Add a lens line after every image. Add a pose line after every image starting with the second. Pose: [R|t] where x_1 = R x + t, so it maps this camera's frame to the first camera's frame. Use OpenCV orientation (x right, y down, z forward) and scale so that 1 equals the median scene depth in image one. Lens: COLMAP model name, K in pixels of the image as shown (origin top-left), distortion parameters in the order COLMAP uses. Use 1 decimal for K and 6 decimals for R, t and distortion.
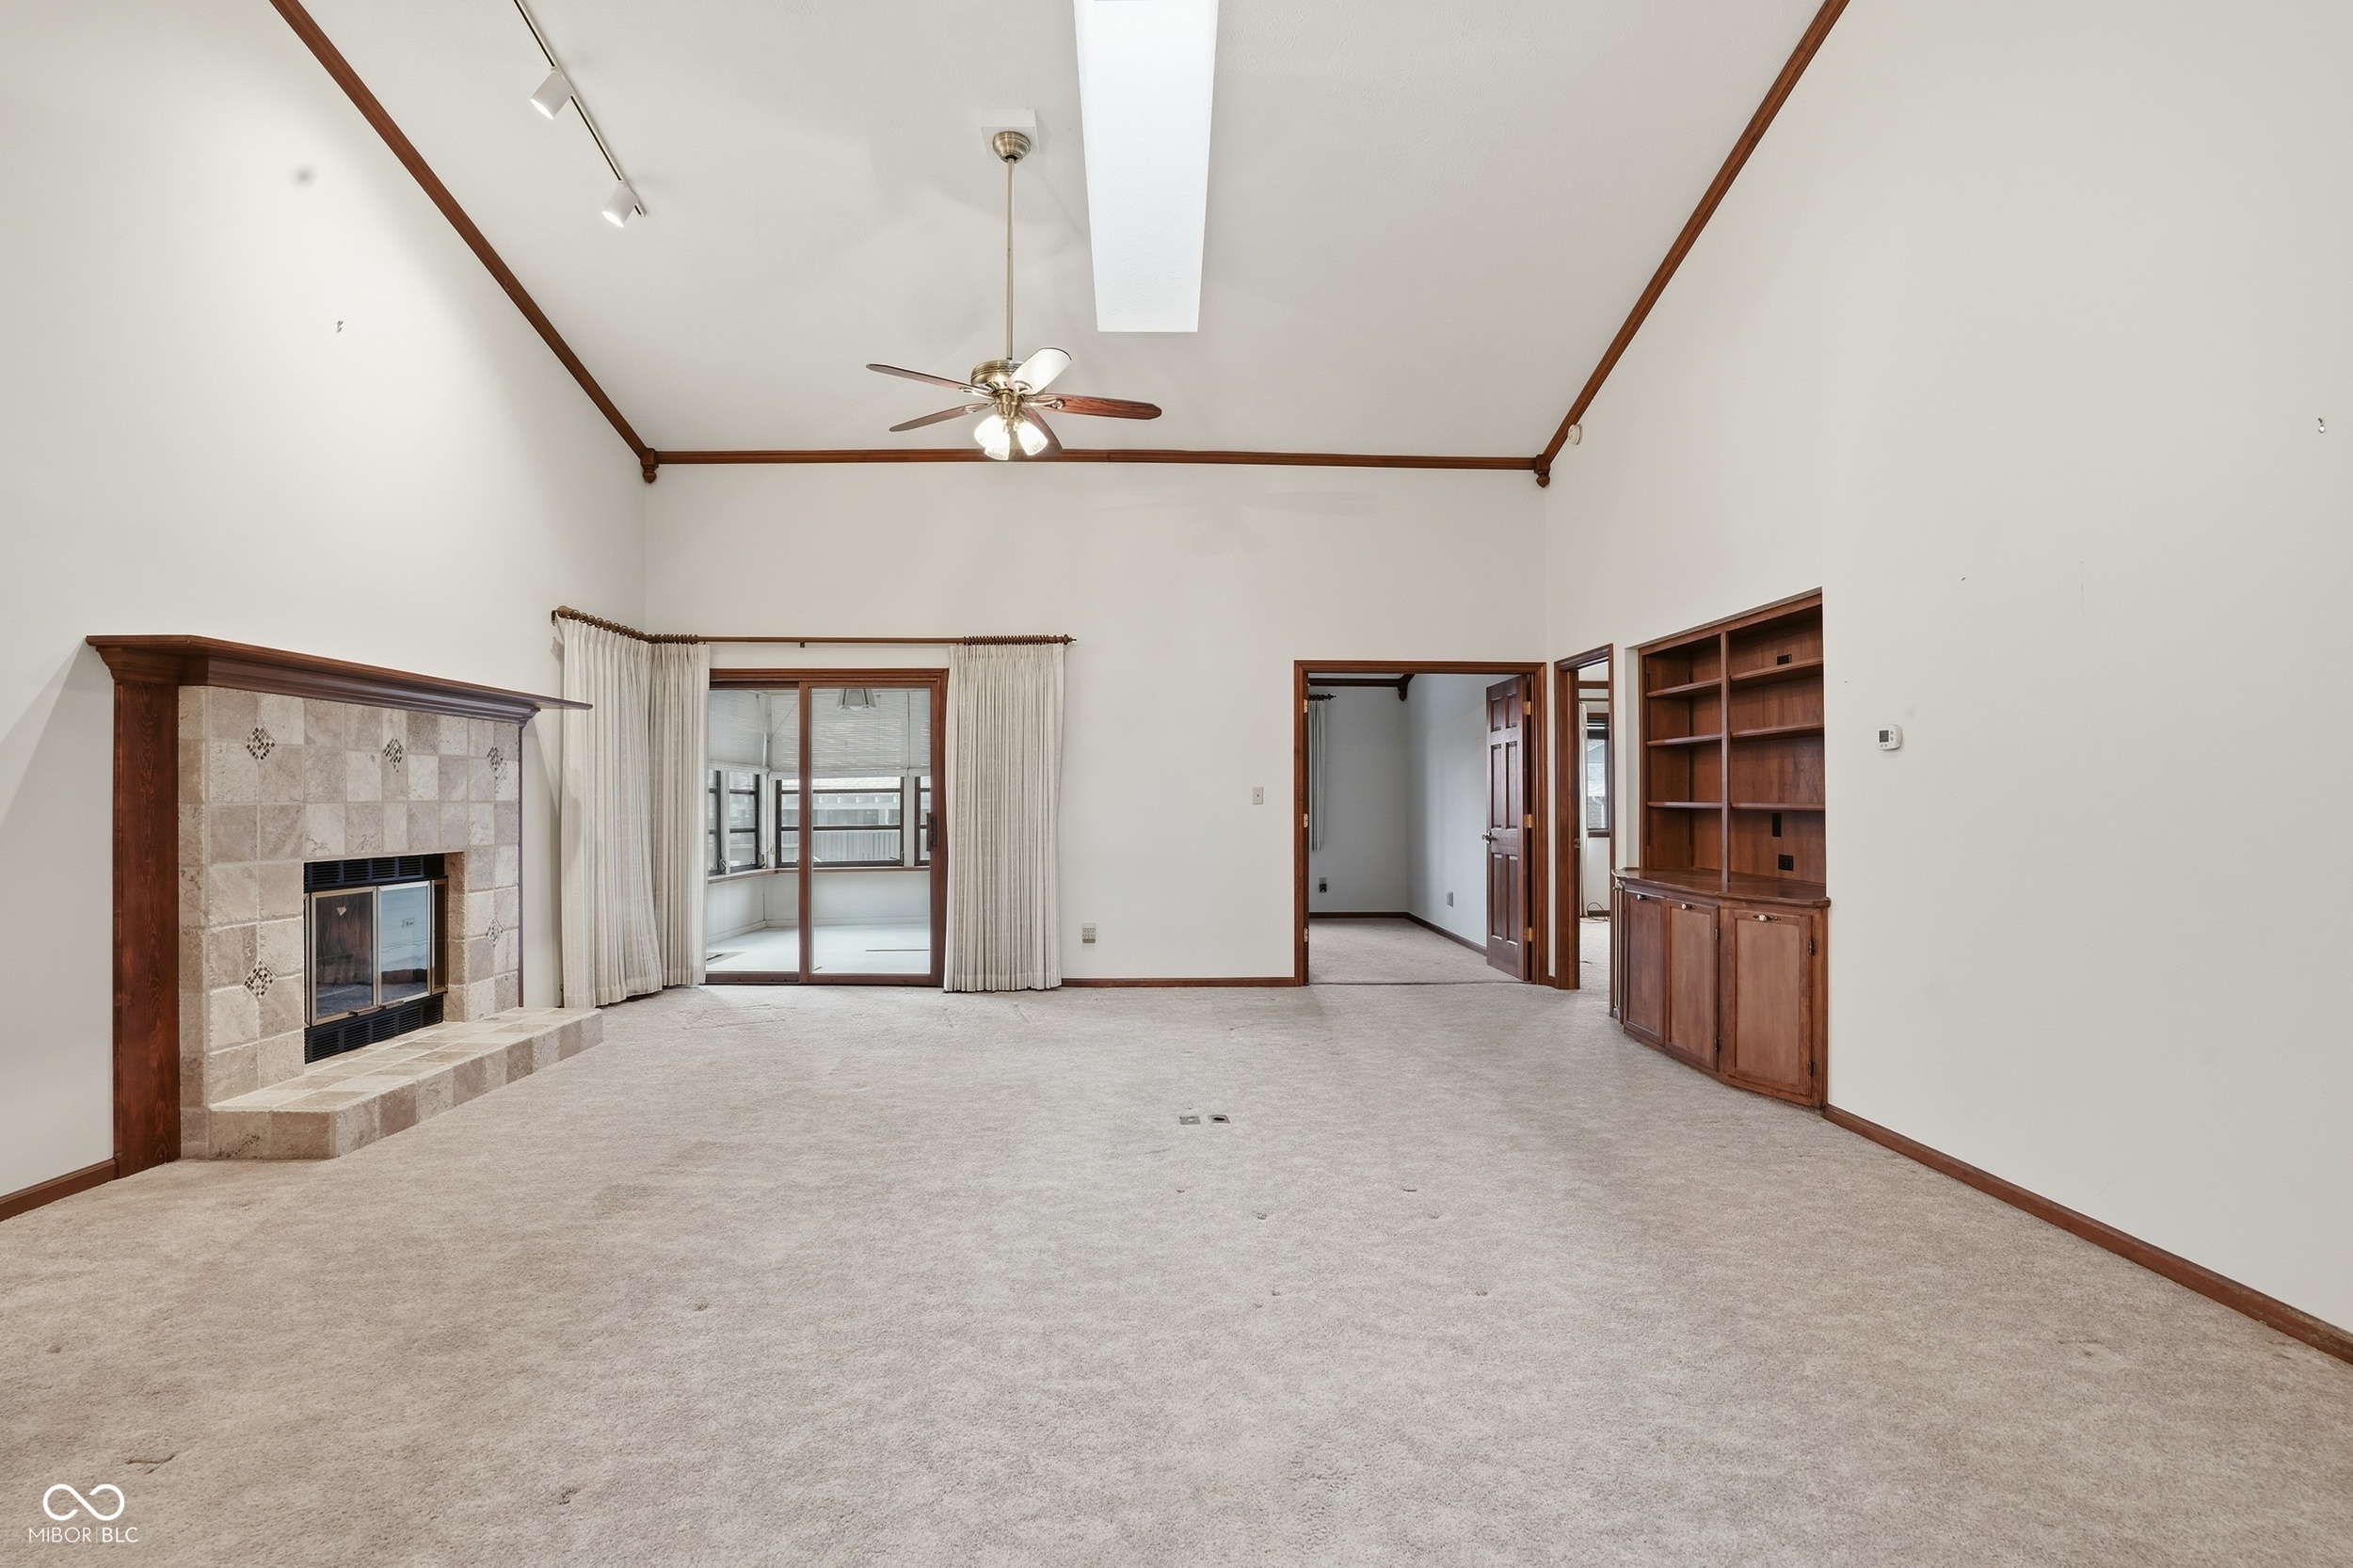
lens RADIAL K [[1104.4, 0, 1165.8], [0, 1104.4, 788.1], [0, 0, 1]] dist [-0.061104, 0.013213]
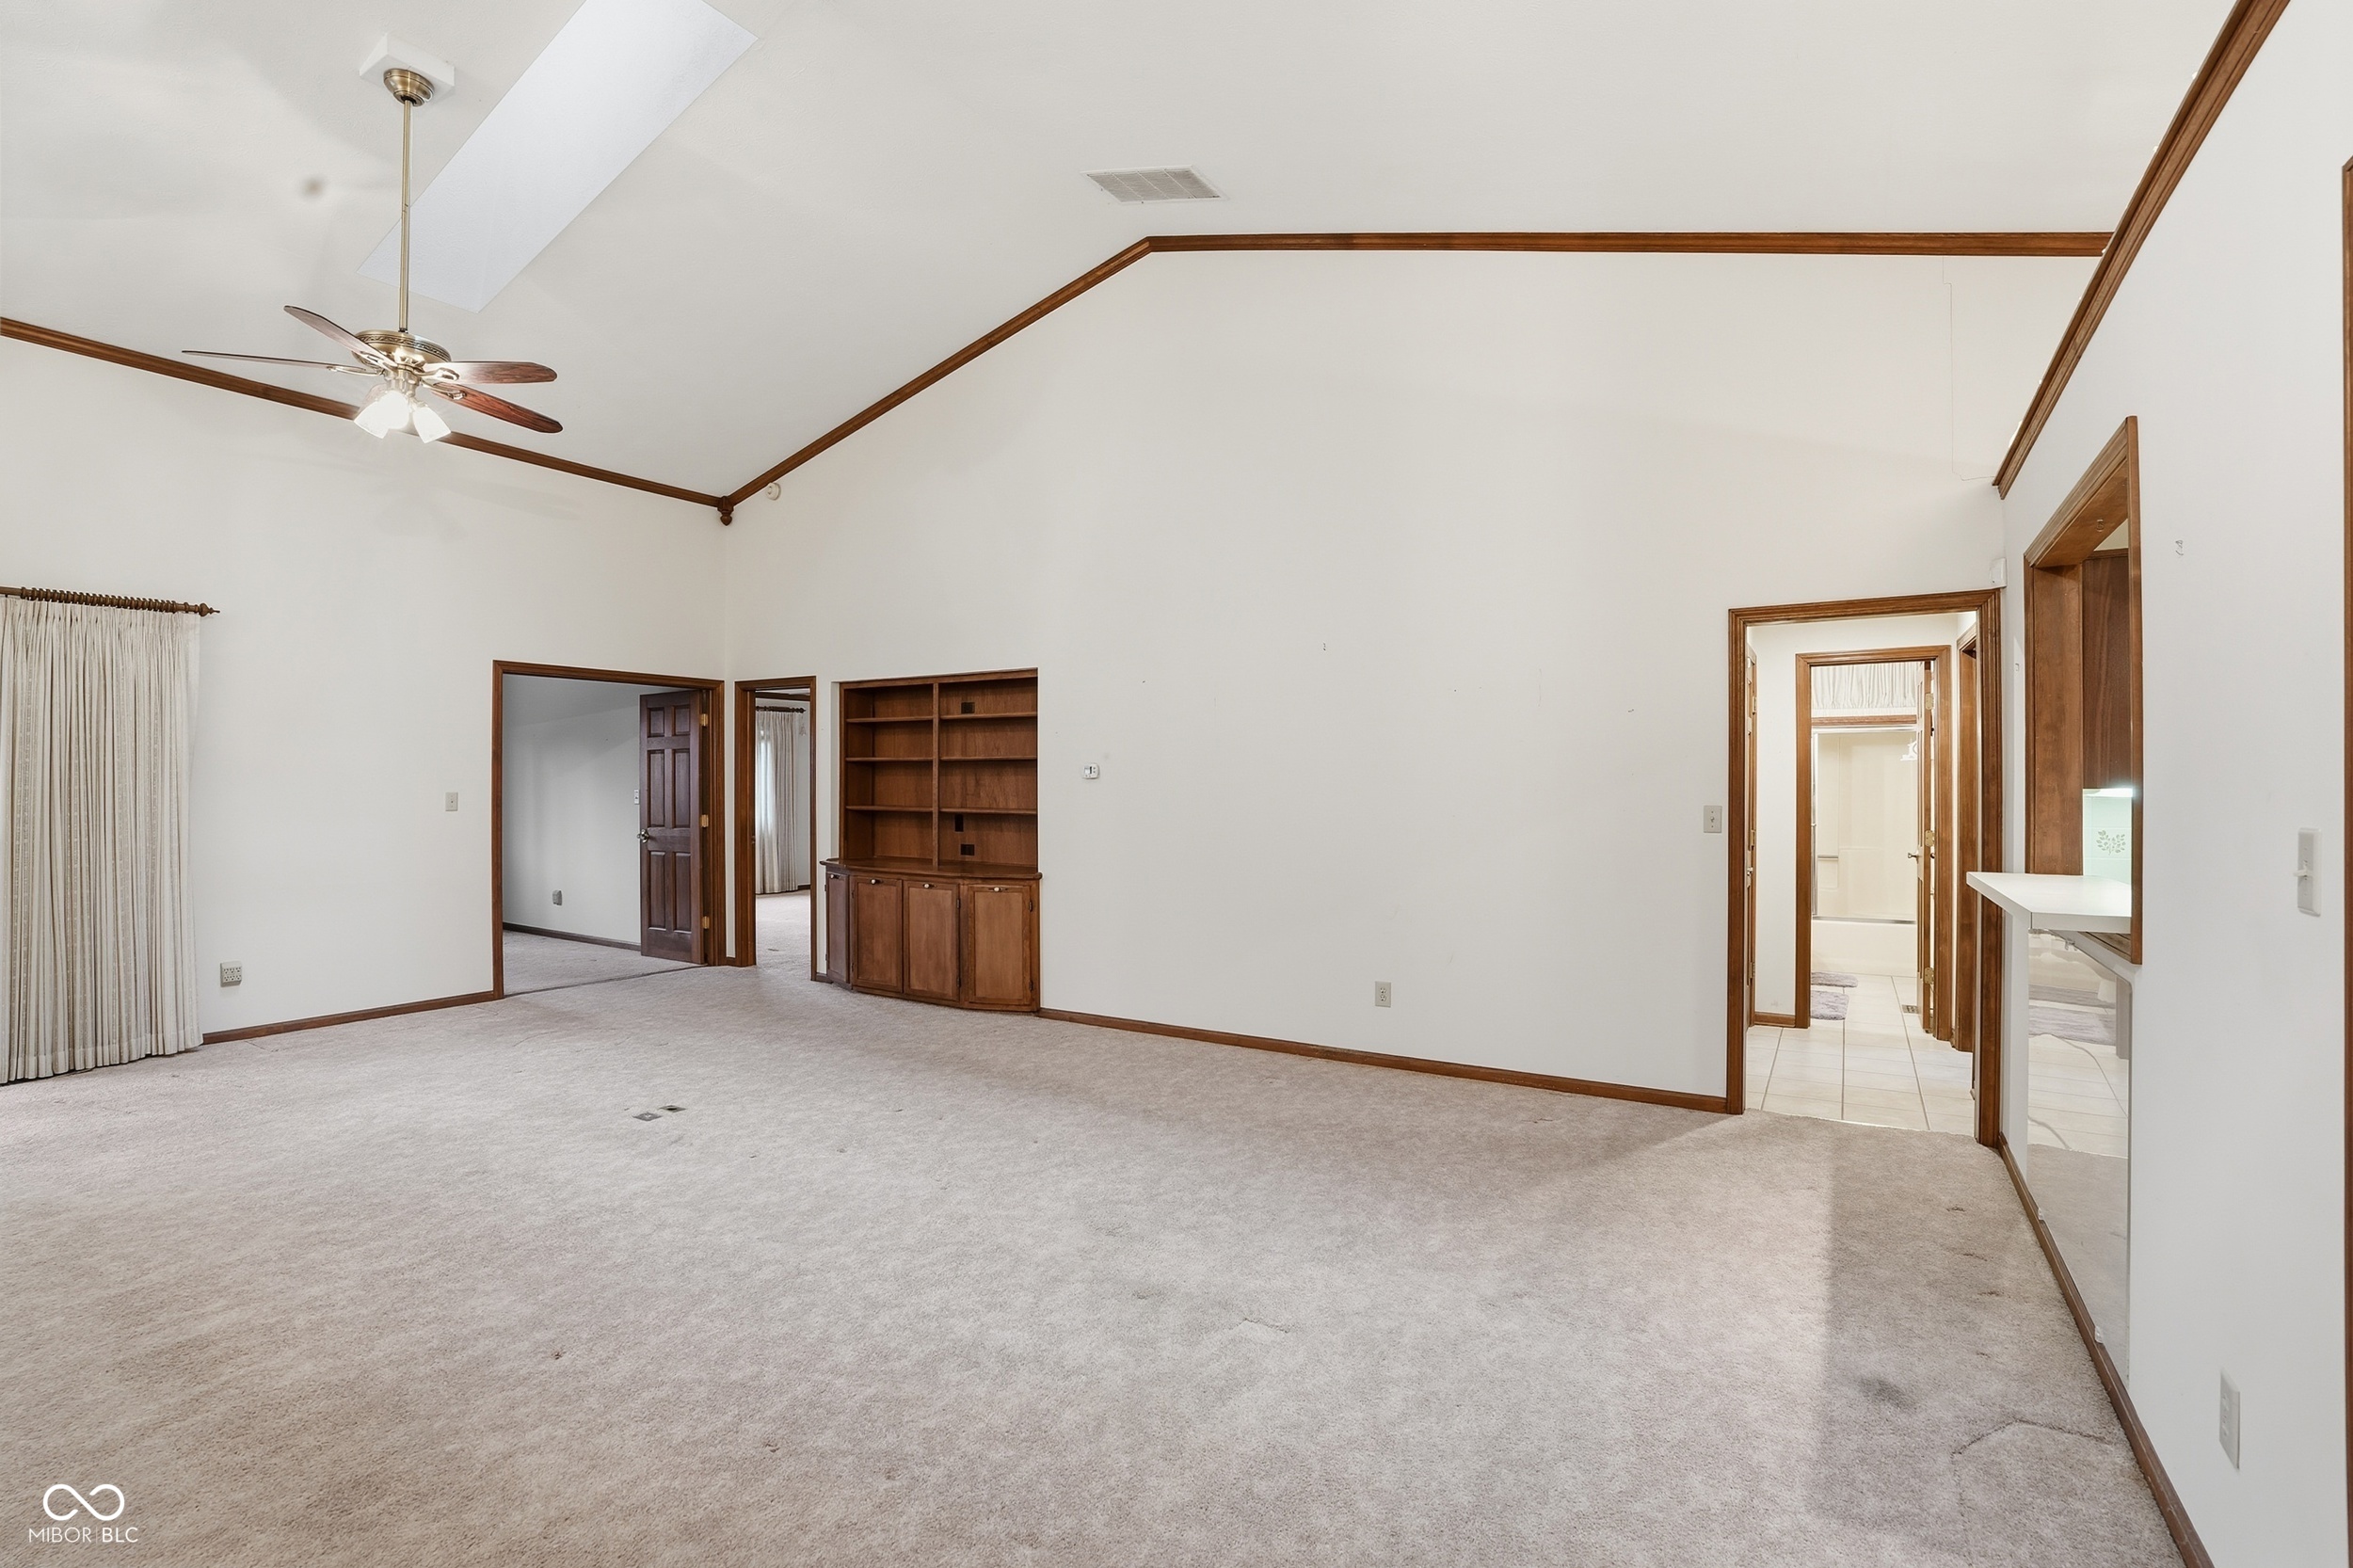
lens RADIAL K [[1104.4, 0, 1173.8], [0, 1104.4, 777.5], [0, 0, 1]] dist [-0.061104, 0.013213]
pose [[0.544425, 0.003746, 0.838801, -0.565016], [-0.010849, 0.999938, 0.002576, -0.037018], [-0.838739, -0.010502, 0.544432, -0.006764]]
